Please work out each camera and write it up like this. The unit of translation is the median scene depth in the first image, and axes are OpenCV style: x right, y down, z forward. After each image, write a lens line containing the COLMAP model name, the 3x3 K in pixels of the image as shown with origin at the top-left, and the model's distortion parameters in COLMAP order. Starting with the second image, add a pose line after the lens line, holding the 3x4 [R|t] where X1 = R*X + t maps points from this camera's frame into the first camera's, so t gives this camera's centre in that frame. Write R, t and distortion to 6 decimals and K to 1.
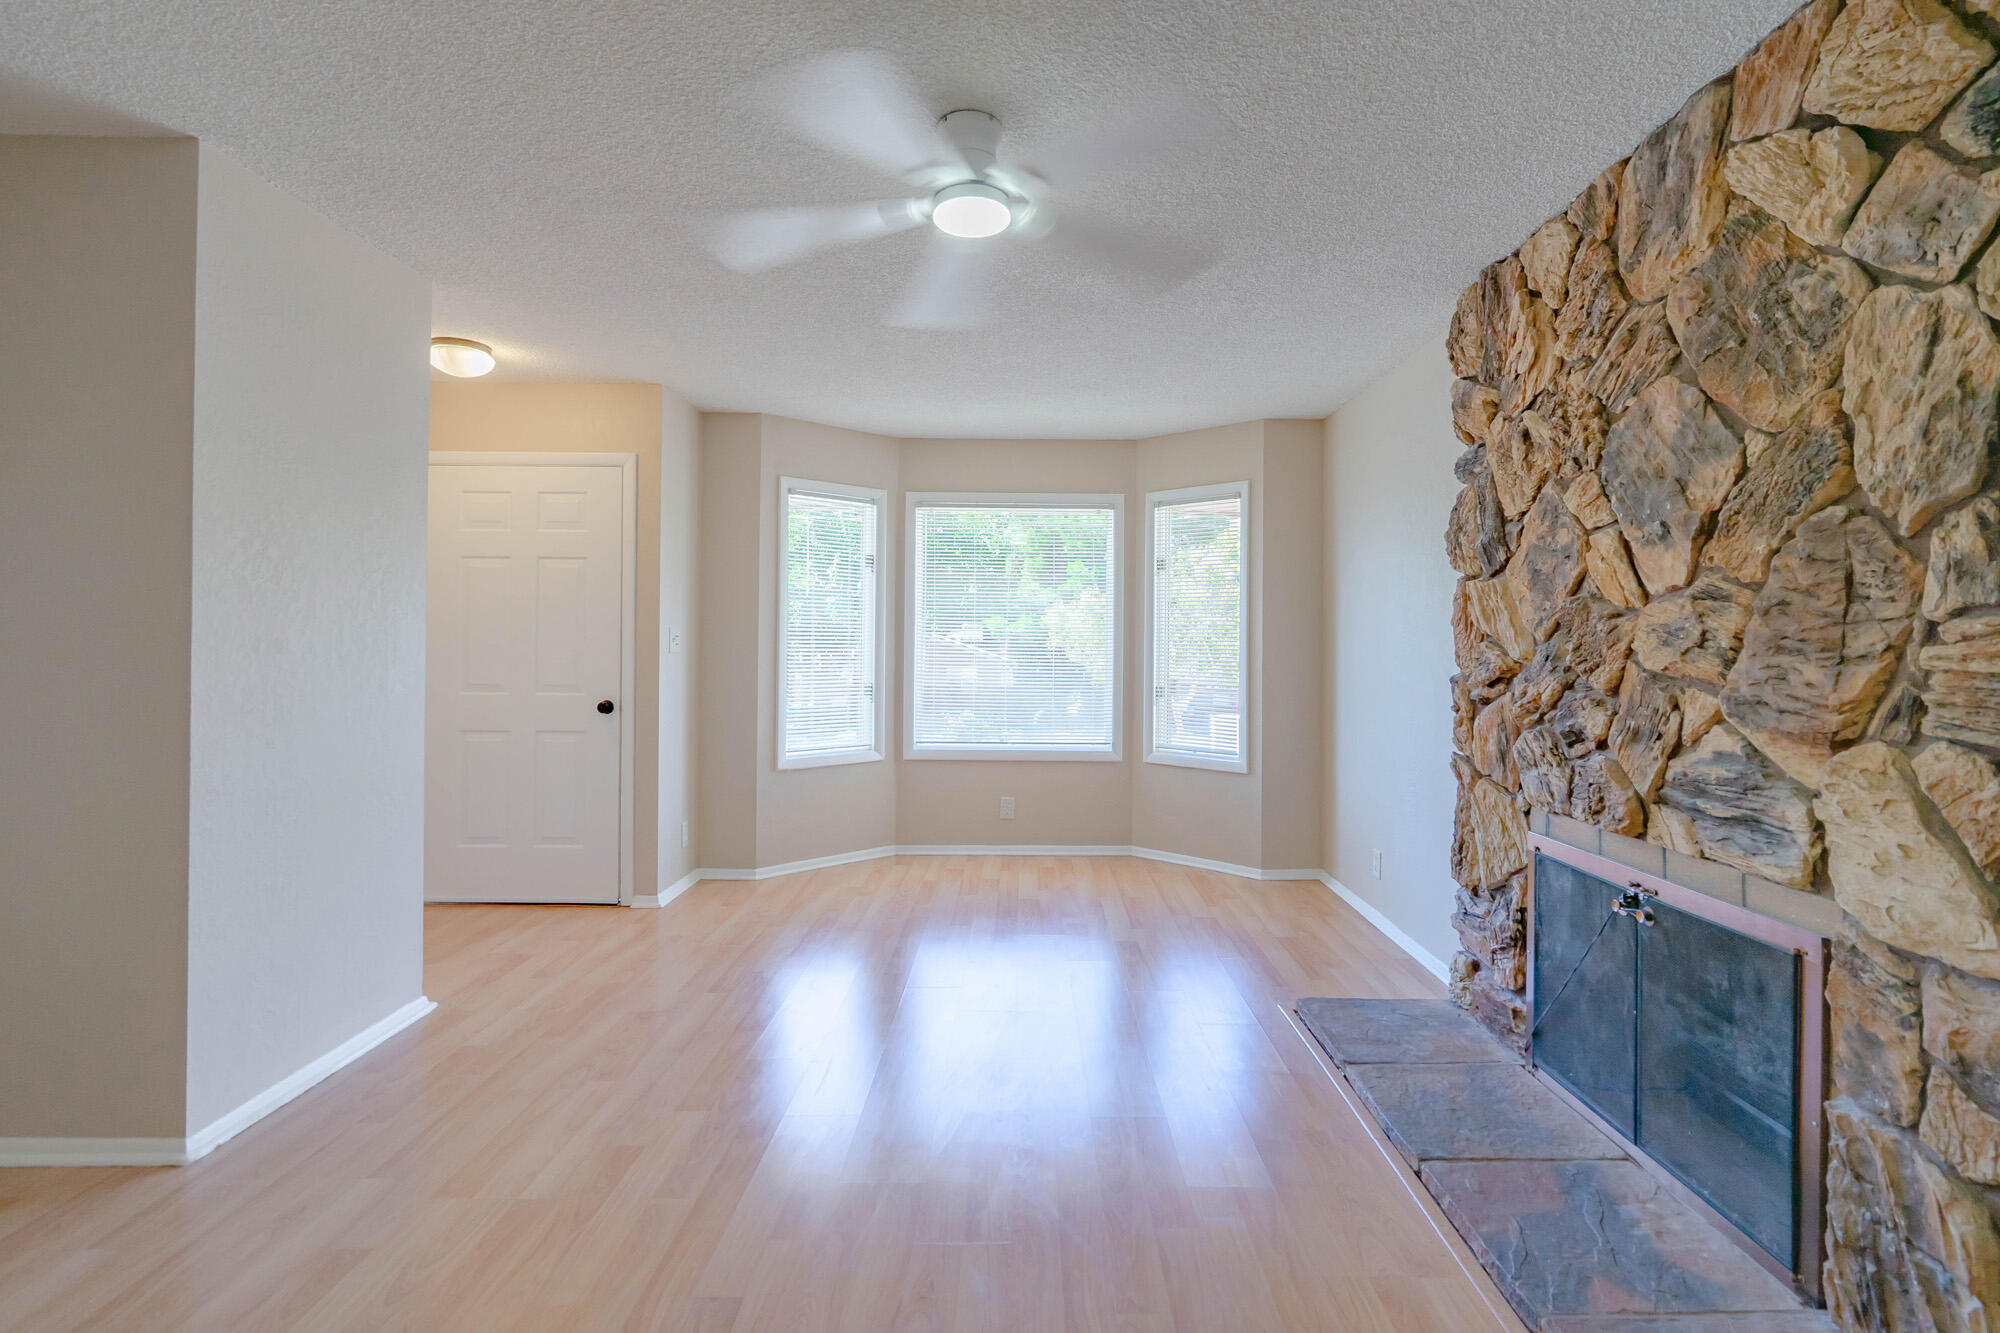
lens RADIAL K [[901.5, 0, 1000.5], [0, 901.5, 653.5], [0, 0, 1]] dist [-0.005253, 0.001953]
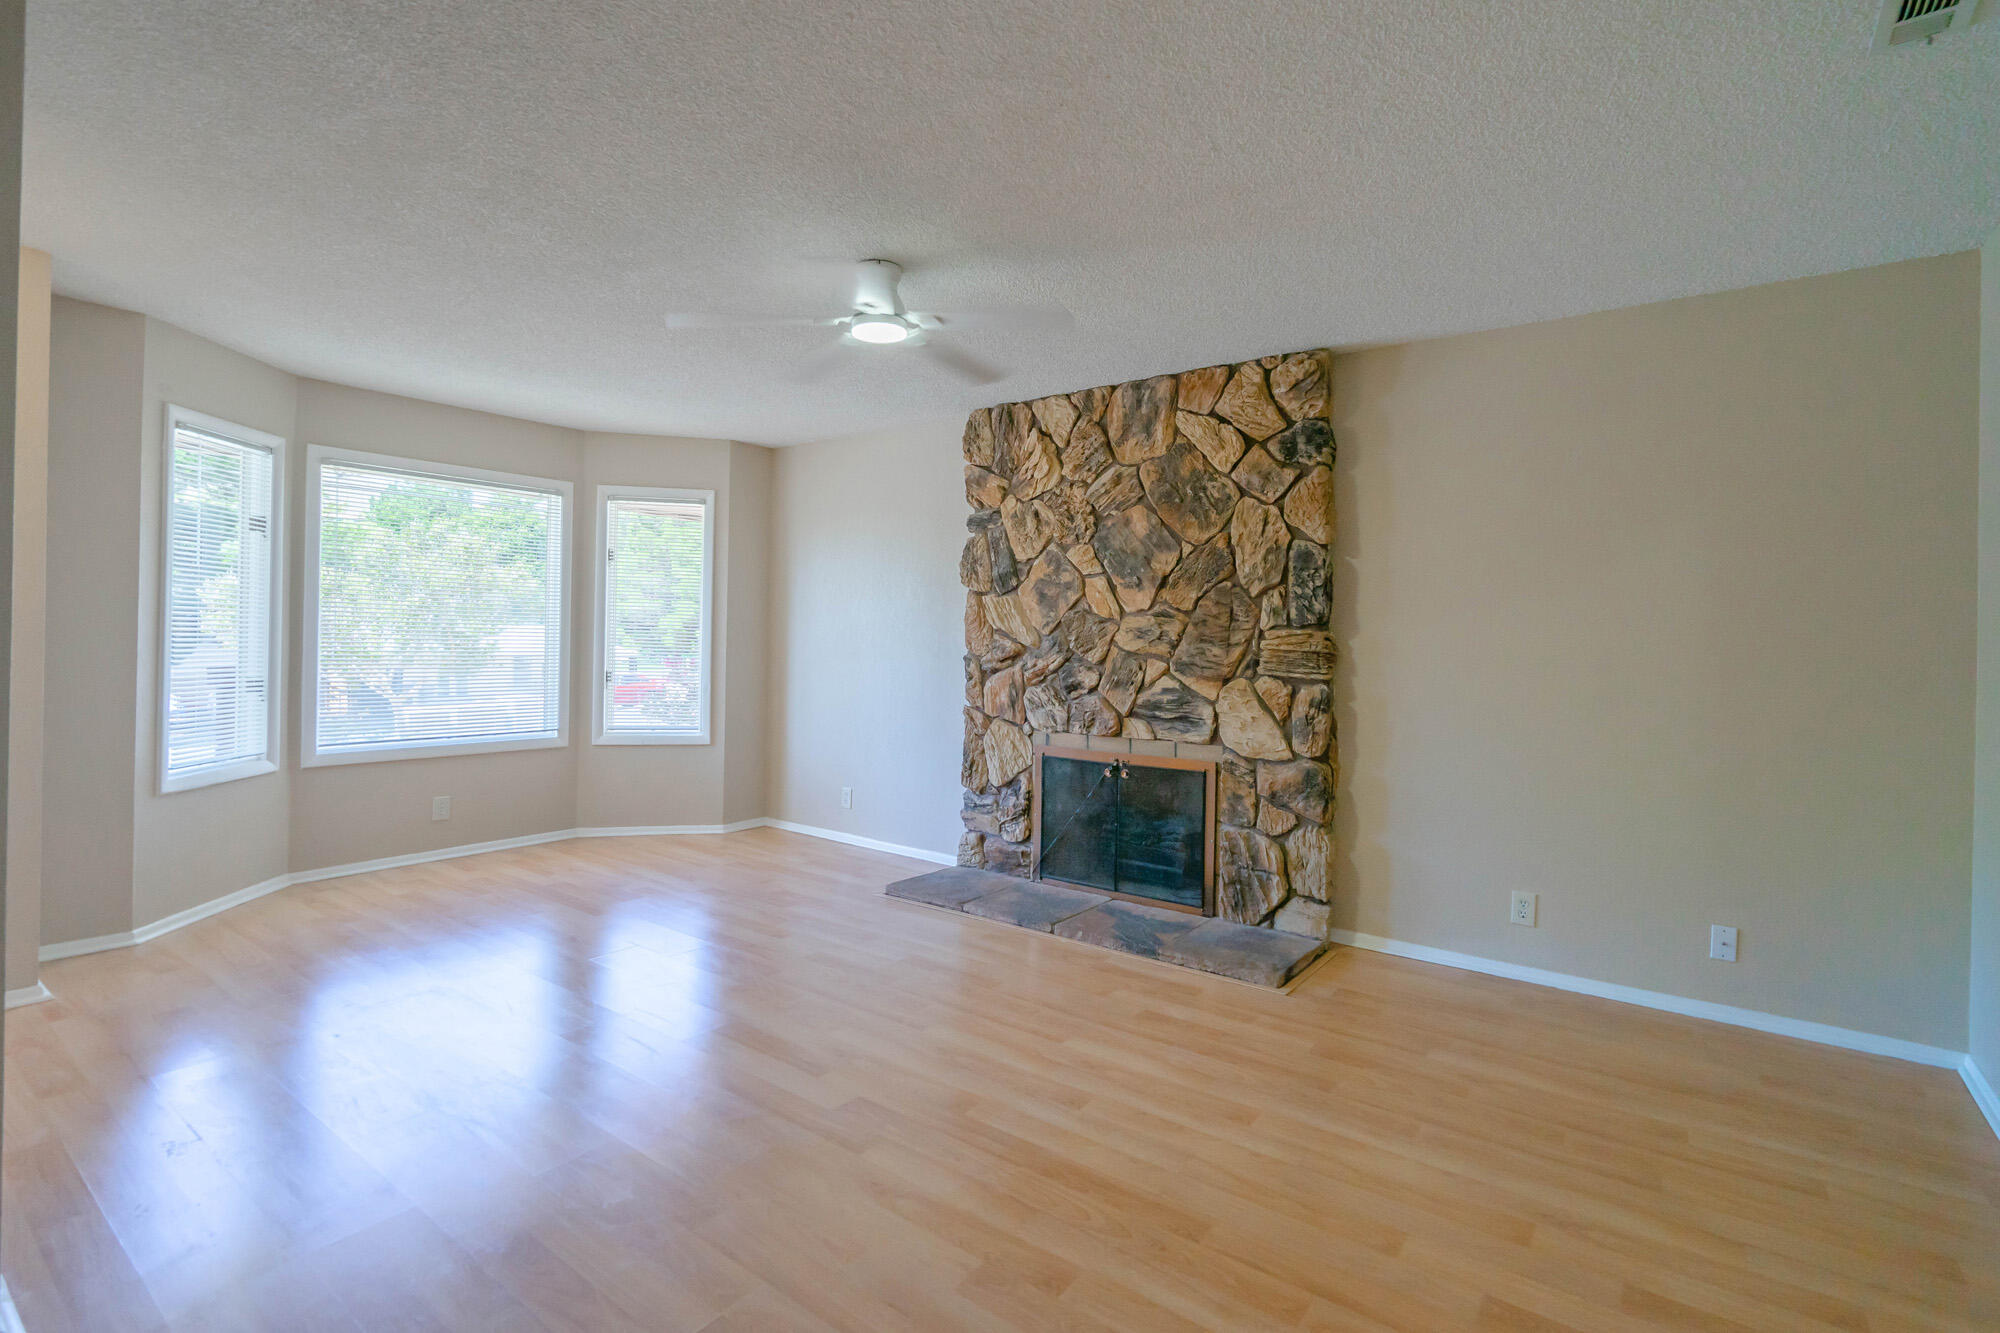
lens RADIAL K [[901.5, 0, 1011.1], [0, 901.5, 661.8], [0, 0, 1]] dist [-0.005253, 0.001953]
pose [[0.628250, -0.016675, 0.777833, -0.898241], [-0.003239, 0.999706, 0.024047, -0.003579], [-0.778005, -0.017627, 0.628011, -0.051100]]
